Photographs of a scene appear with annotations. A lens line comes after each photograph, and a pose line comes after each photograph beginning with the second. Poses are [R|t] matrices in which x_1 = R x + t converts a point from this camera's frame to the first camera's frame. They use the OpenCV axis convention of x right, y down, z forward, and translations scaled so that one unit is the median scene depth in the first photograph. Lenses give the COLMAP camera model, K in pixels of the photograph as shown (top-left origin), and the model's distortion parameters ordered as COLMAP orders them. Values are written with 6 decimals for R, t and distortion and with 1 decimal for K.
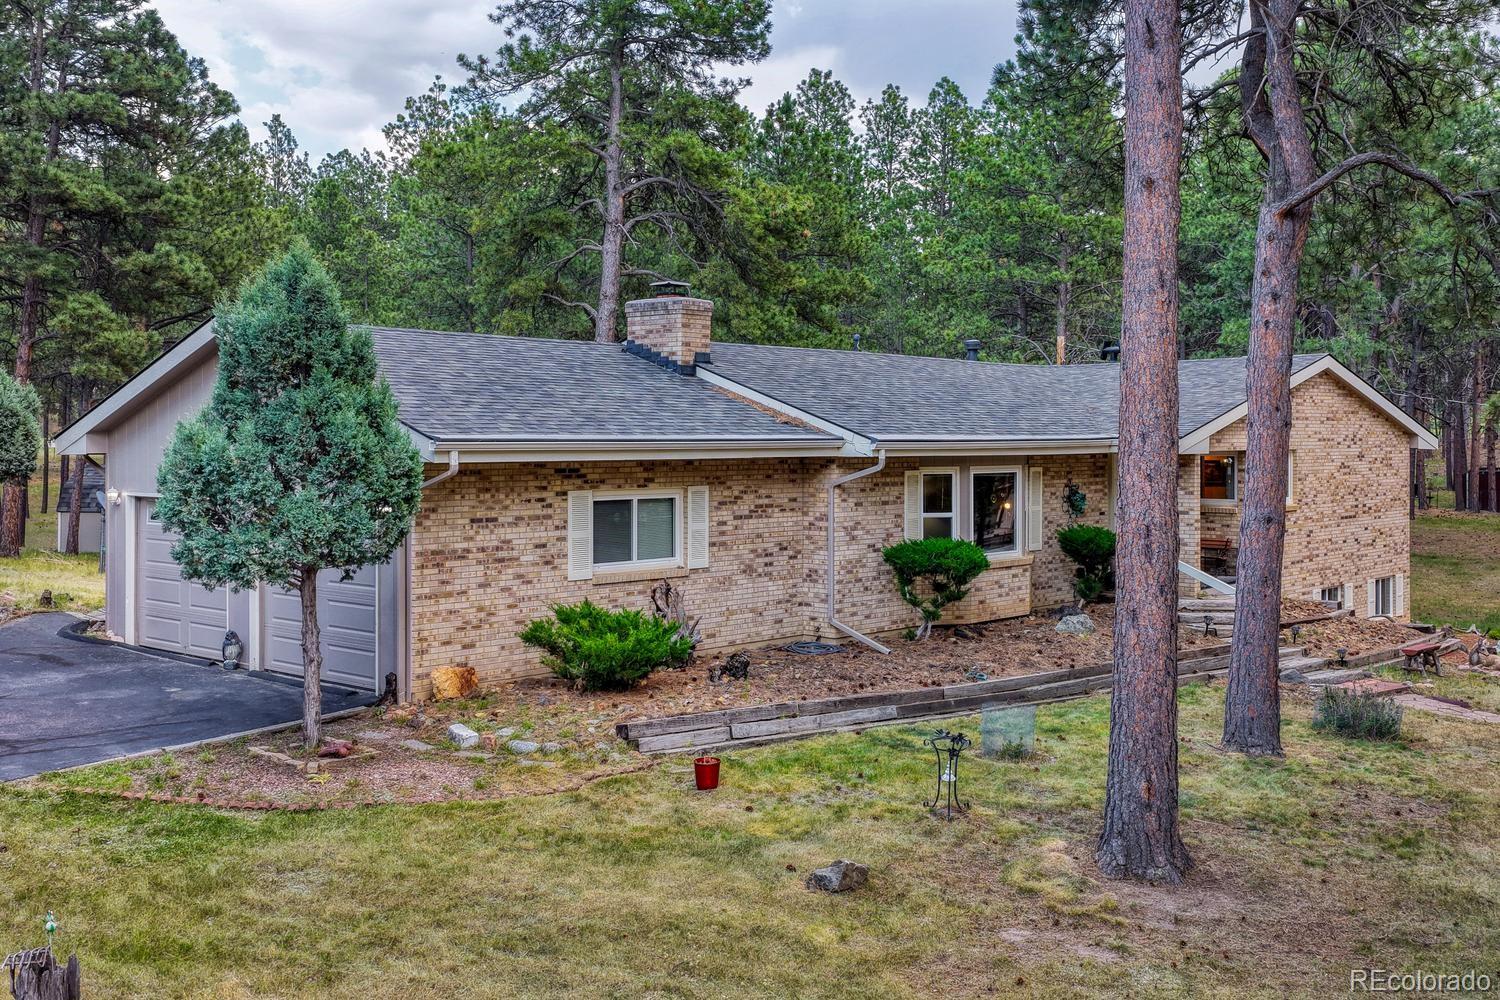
lens RADIAL K [[1653.5, 0, 592.7], [0, 1653.5, 409.2], [0, 0, 1]] dist [0.051902, 0.000000]
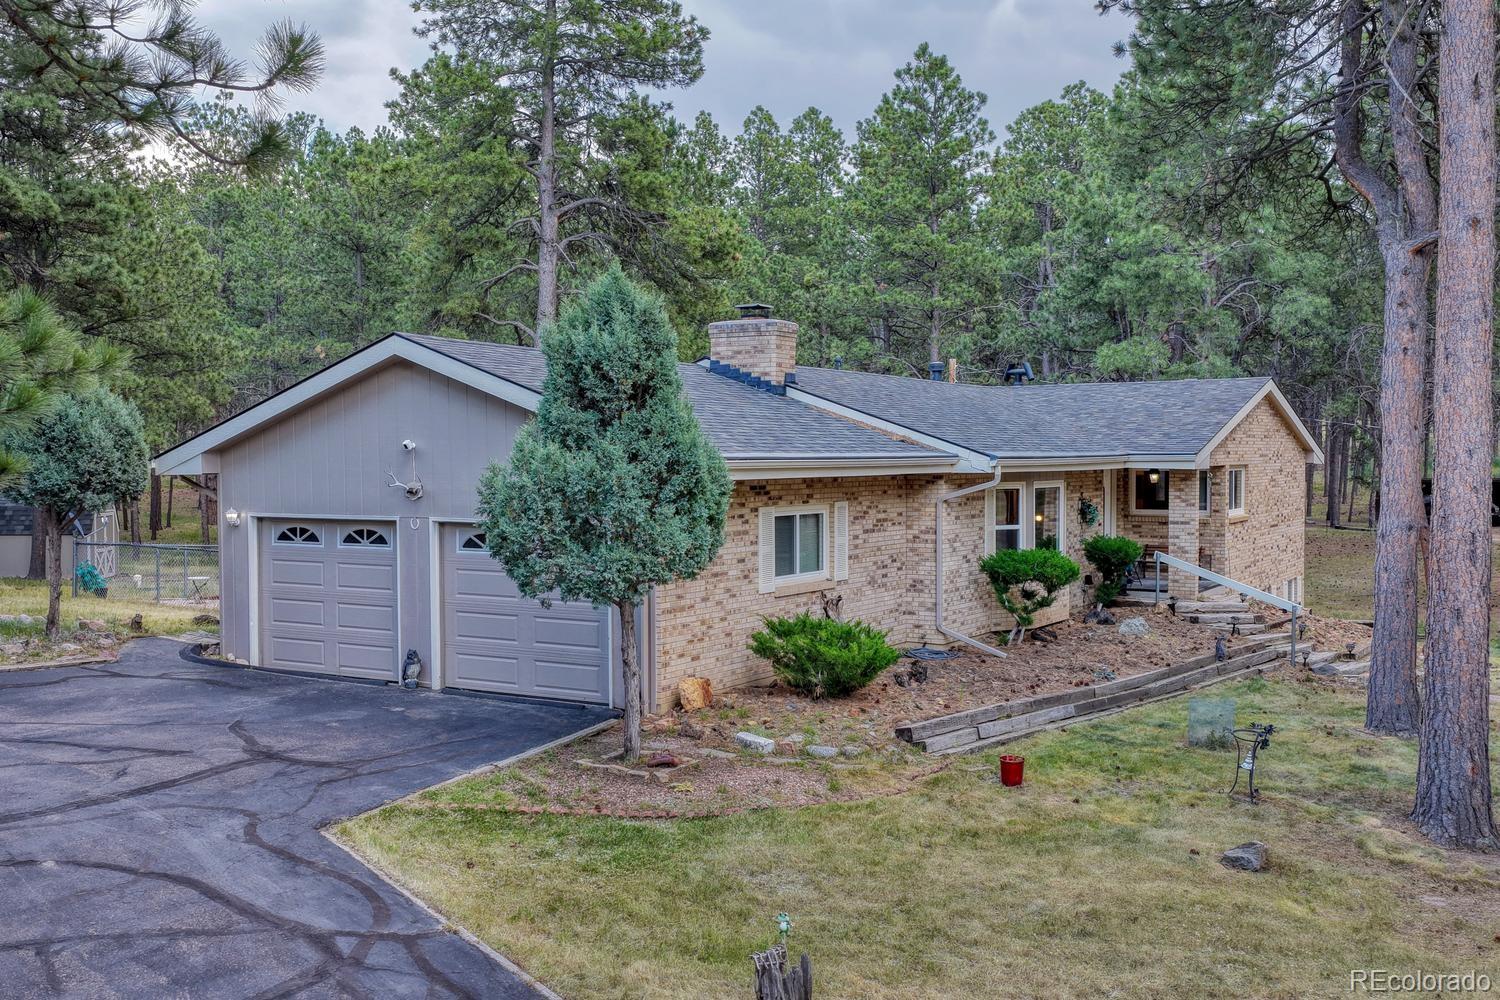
lens RADIAL K [[1653.5, 0, 554.0], [0, 1653.5, 478.2], [0, 0, 1]] dist [0.051902, 0.000000]
pose [[0.983140, -0.005211, 0.182782, -0.320378], [-0.000417, 0.999527, 0.030741, -0.000415], [-0.182856, -0.030299, 0.982673, 0.008364]]
